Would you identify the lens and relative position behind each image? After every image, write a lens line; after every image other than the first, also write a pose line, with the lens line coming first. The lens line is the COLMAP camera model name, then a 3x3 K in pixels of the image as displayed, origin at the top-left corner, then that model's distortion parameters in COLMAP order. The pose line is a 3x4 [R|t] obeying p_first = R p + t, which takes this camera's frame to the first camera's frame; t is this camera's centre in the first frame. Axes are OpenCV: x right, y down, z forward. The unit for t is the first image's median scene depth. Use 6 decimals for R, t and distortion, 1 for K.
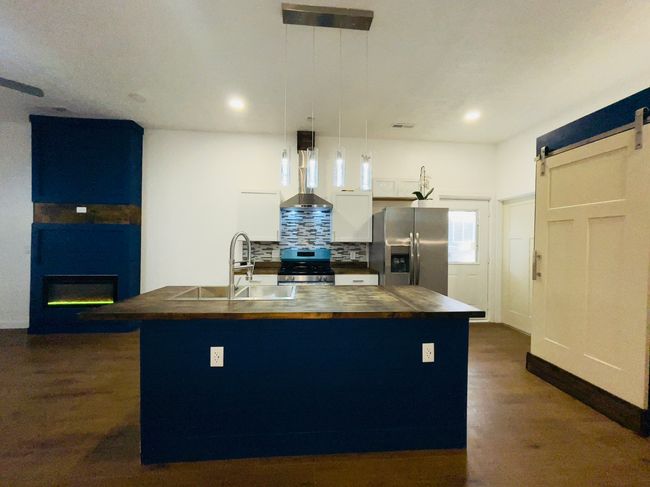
lens RADIAL K [[262.5, 0, 325.0], [0, 262.5, 243.5], [0, 0, 1]] dist [0.003654, 0.000421]
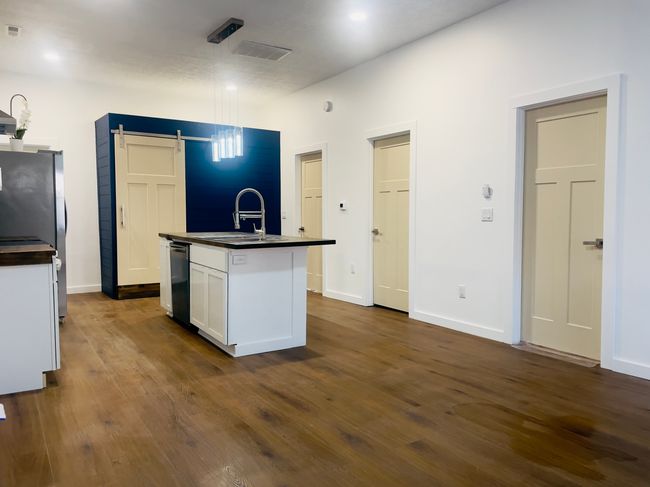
lens RADIAL K [[493.9, 0, 328.1], [0, 493.9, 242.3], [0, 0, 1]] dist [0.092659, -0.095214]
pose [[-0.476680, -0.066256, 0.876577, -1.212904], [-0.001736, 0.997225, 0.074431, 0.017344], [-0.879075, 0.033958, -0.475472, 0.840191]]
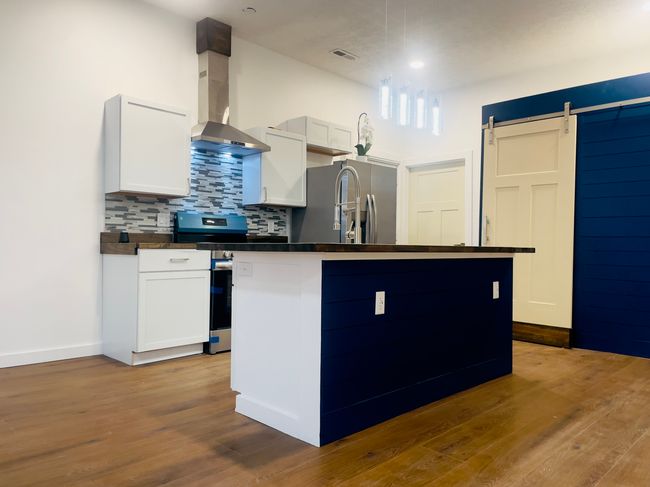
lens RADIAL K [[493.9, 0, 328.1], [0, 493.9, 242.3], [0, 0, 1]] dist [0.092659, -0.095214]
pose [[0.753887, 0.001013, 0.657003, -0.630741], [-0.000513, 0.999999, -0.000953, 0.088832], [-0.657004, 0.000382, 0.753887, -0.050777]]
